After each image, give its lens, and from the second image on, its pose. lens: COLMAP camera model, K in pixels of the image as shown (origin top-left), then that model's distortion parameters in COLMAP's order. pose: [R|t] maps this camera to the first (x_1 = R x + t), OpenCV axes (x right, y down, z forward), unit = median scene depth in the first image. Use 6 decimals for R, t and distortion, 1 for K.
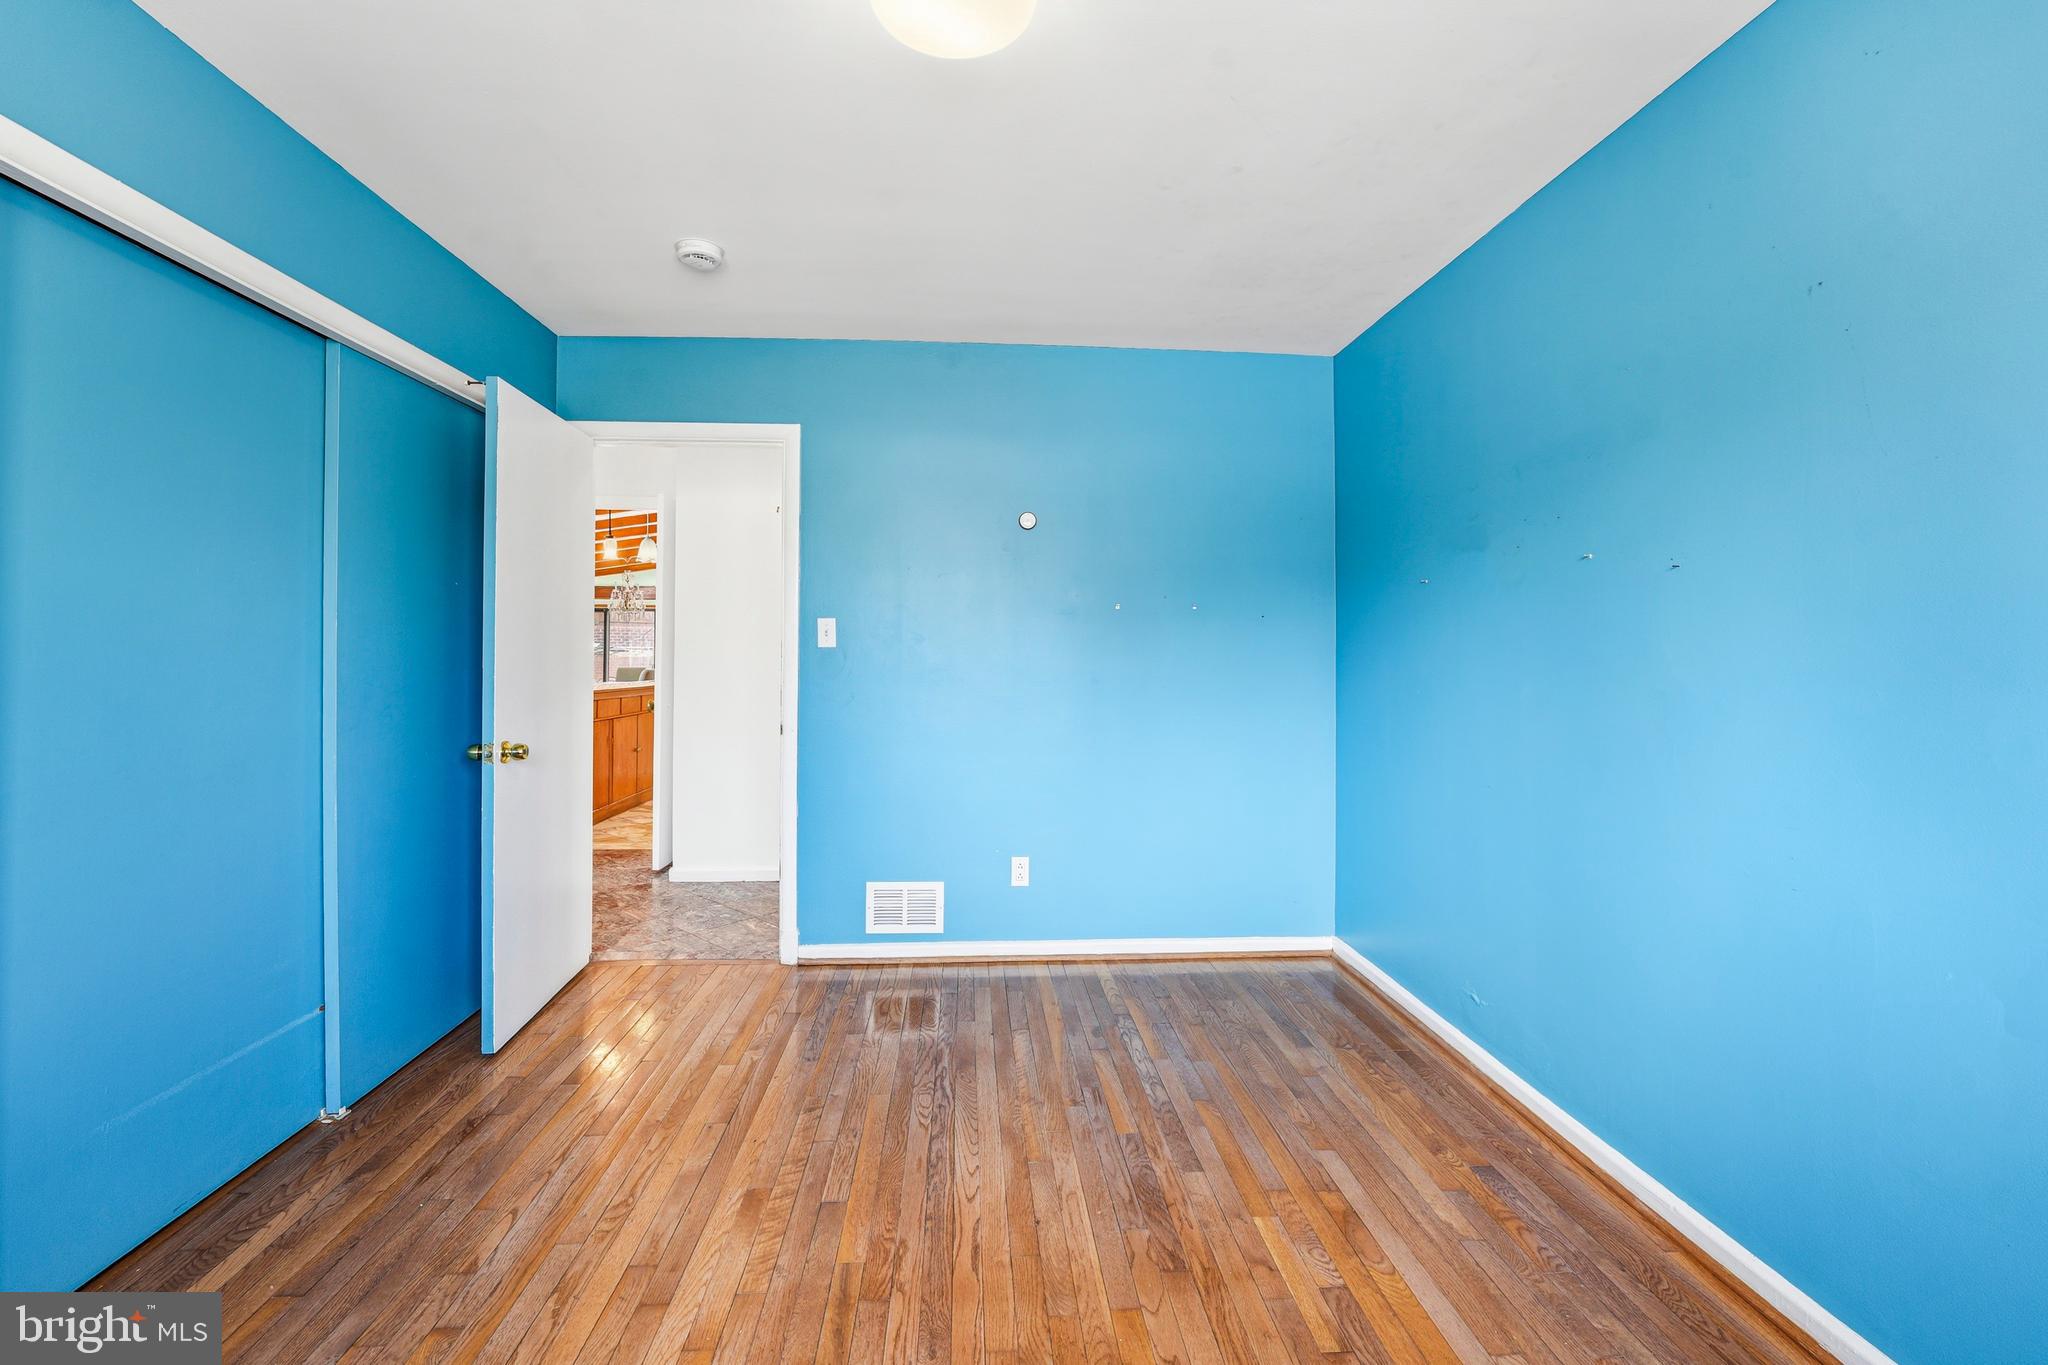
lens RADIAL K [[852.2, 0, 1018.5], [0, 852.2, 684.8], [0, 0, 1]] dist [-0.005050, -0.000087]
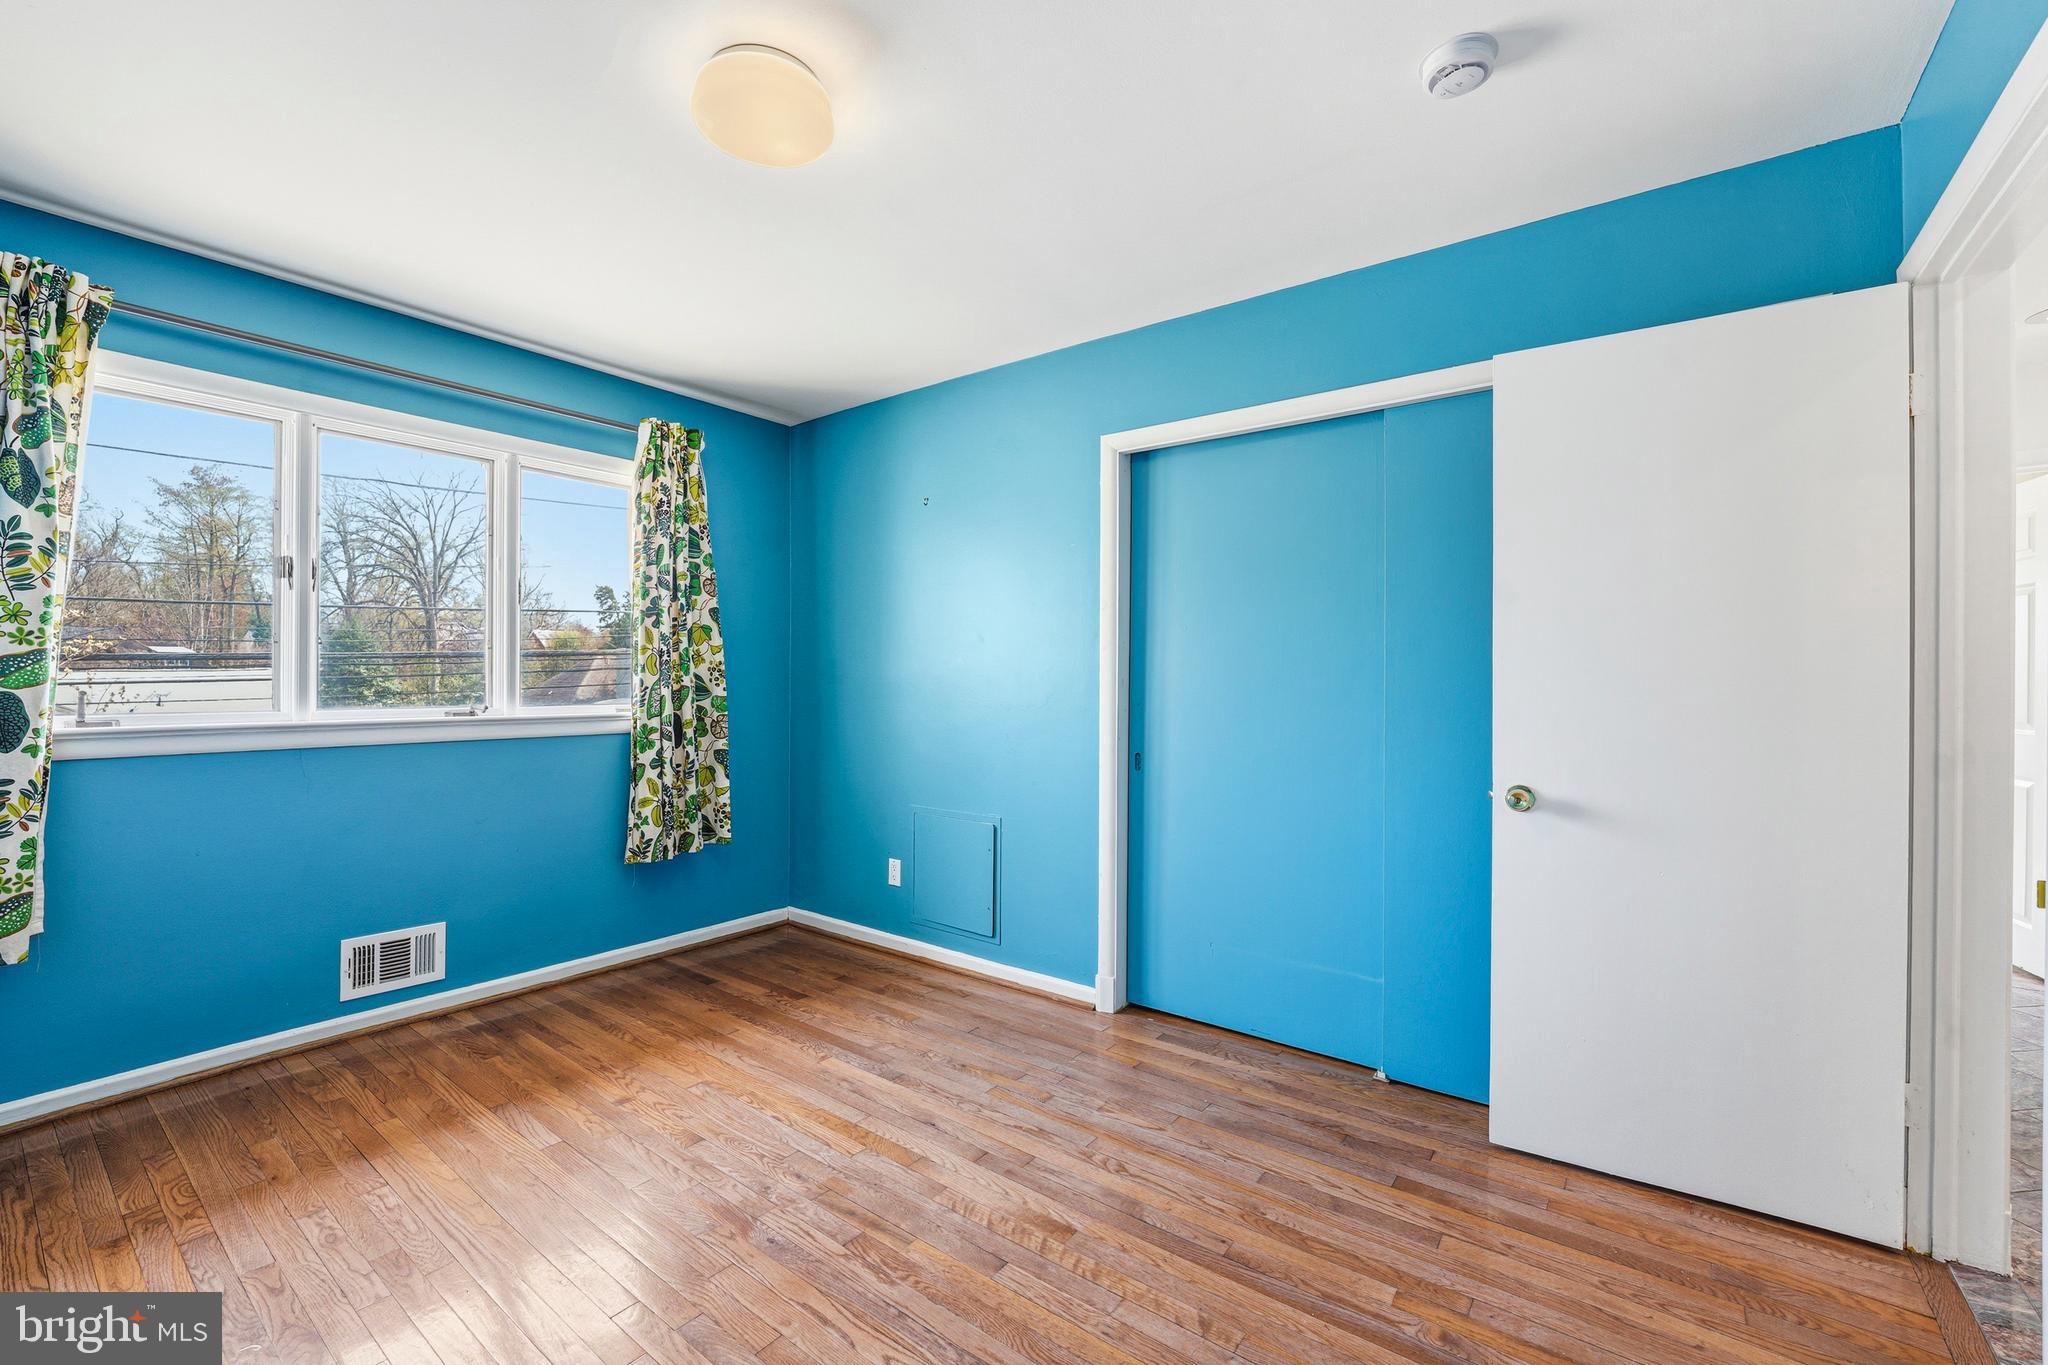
lens RADIAL K [[852.2, 0, 1018.5], [0, 852.2, 684.8], [0, 0, 1]] dist [-0.005050, -0.000087]
pose [[-0.657392, -0.000604, -0.753548, 0.463483], [-0.027416, 0.999357, 0.023117, -0.046709], [0.753049, 0.035856, -0.656986, 1.598673]]
